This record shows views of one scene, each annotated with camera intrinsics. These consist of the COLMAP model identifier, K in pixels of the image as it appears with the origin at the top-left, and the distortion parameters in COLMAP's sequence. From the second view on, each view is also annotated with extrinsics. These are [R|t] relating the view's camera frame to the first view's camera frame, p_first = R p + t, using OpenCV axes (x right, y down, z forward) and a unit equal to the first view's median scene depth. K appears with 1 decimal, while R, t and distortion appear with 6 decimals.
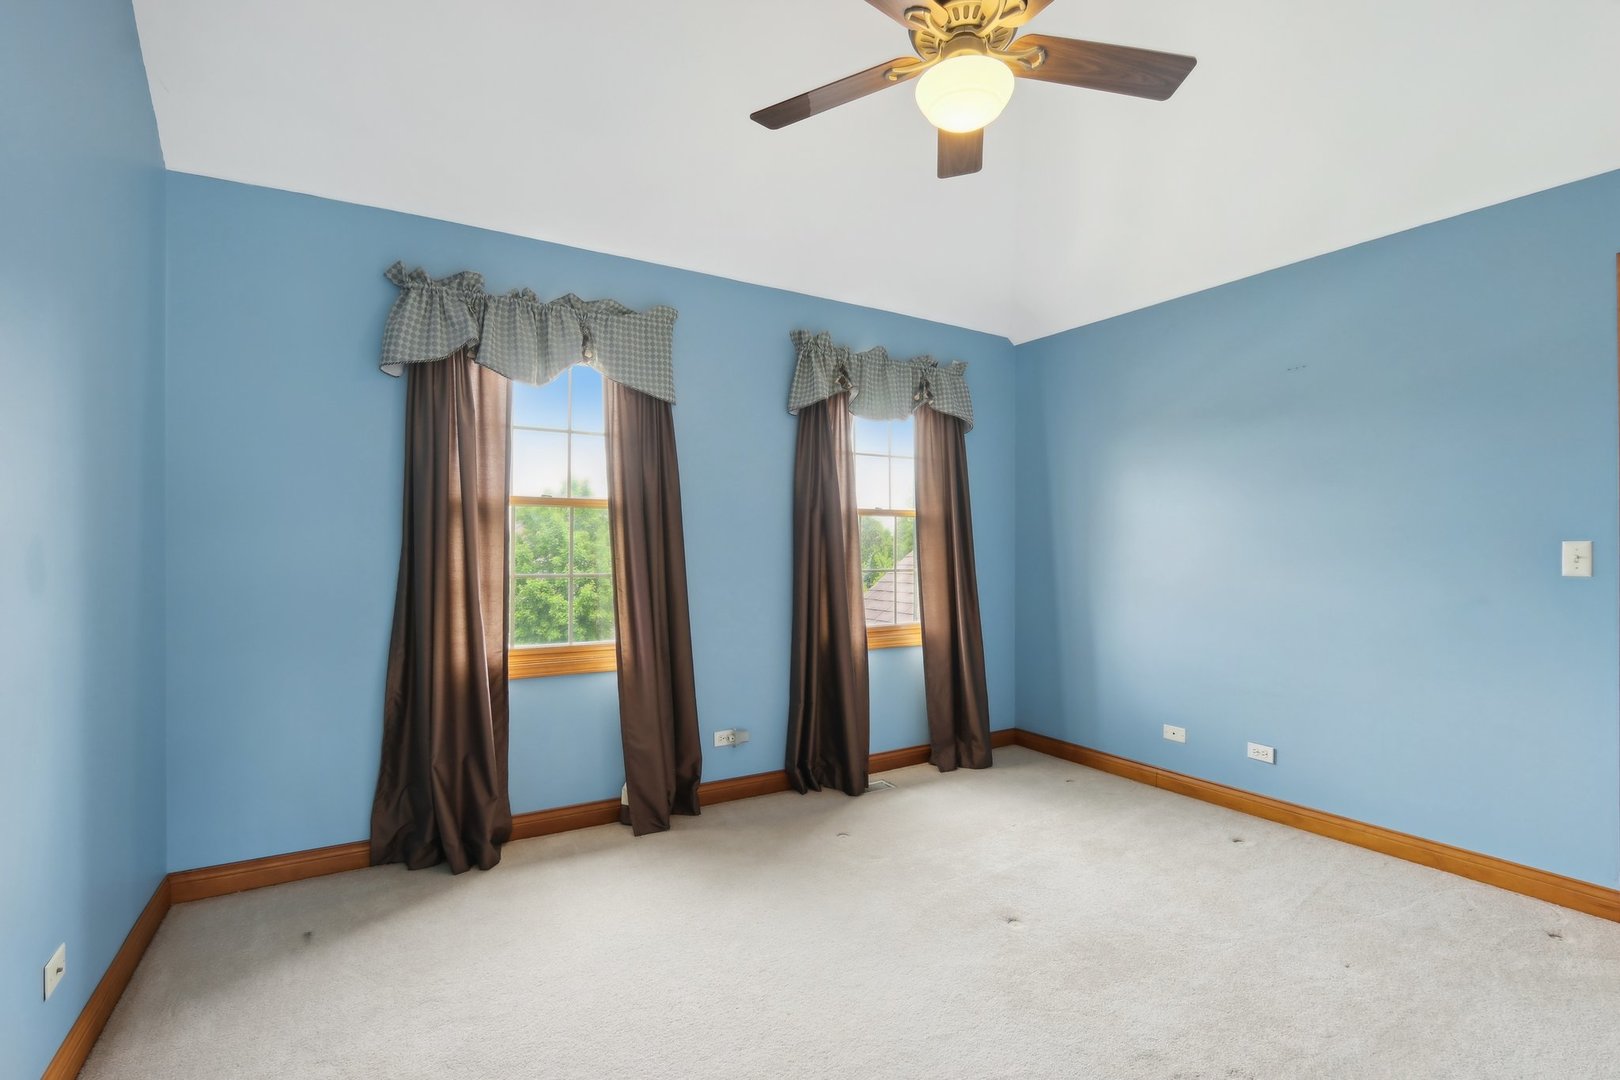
lens RADIAL K [[652.5, 0, 809.5], [0, 652.5, 550.0], [0, 0, 1]] dist [-0.019378, 0.000002]
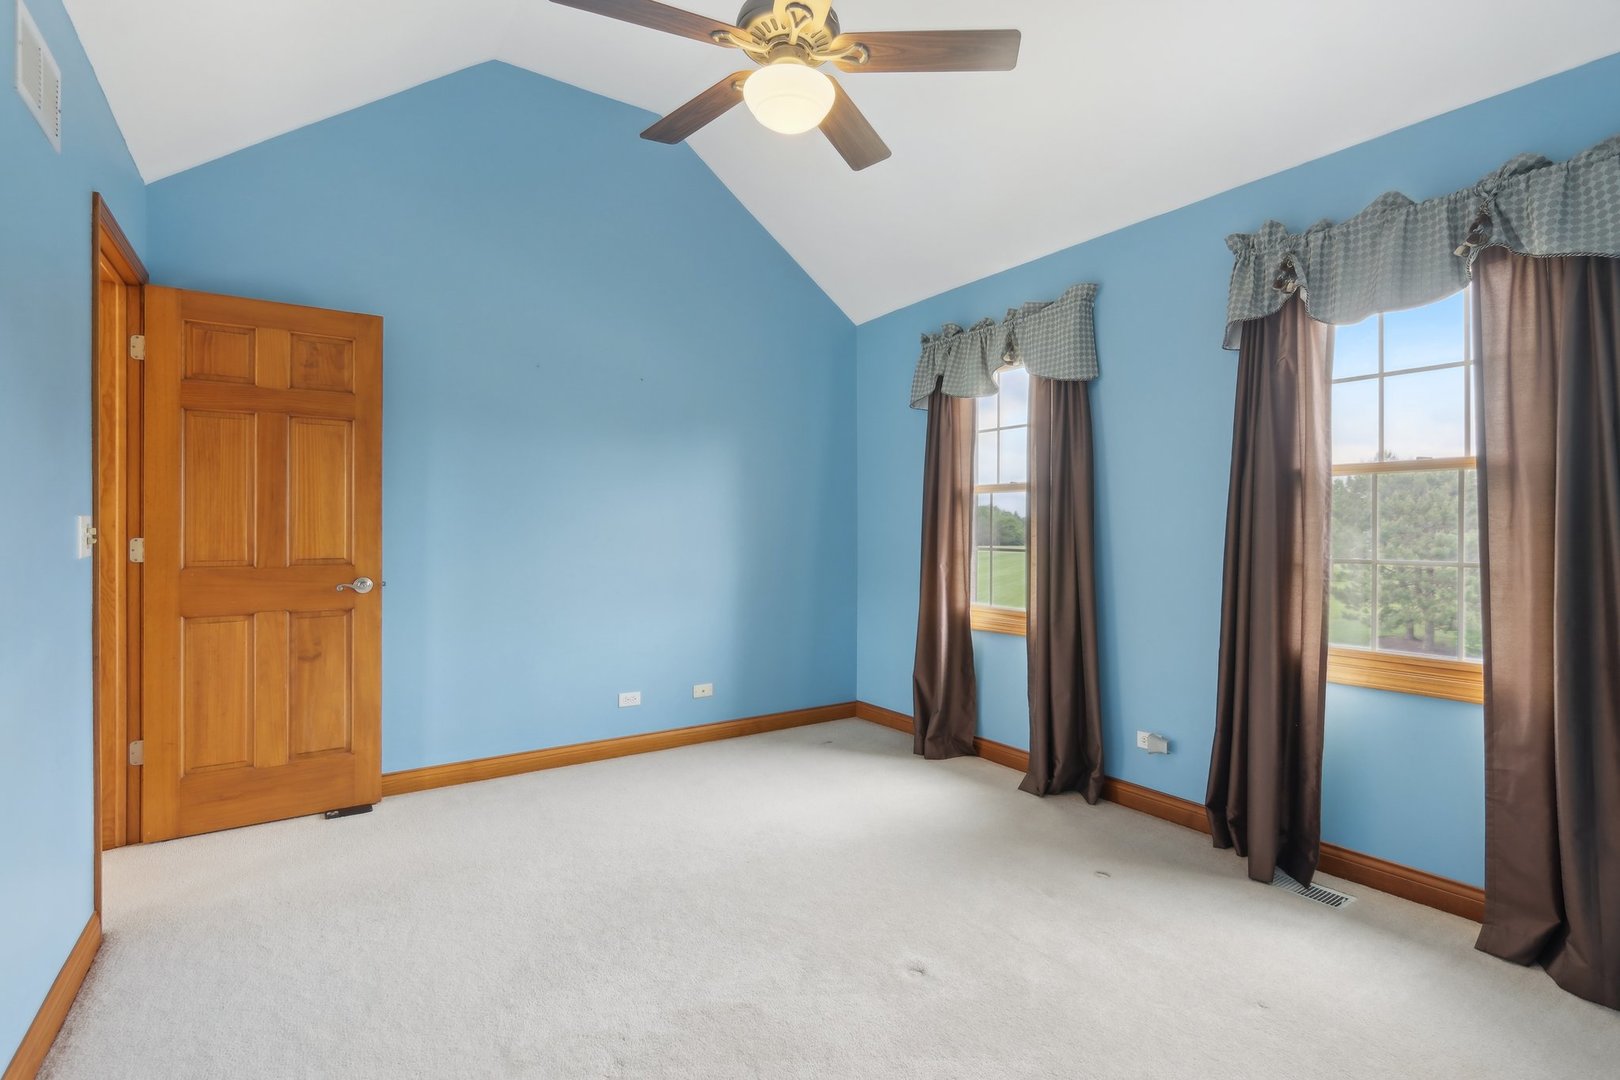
lens RADIAL K [[756.9, 0, 819.6], [0, 756.9, 543.1], [0, 0, 1]] dist [-0.013422, 0.000193]
pose [[0.119054, 0.018683, -0.992712, 0.798062], [-0.000275, 0.999824, 0.018784, 0.001093], [0.992888, -0.001963, 0.119038, 0.421289]]
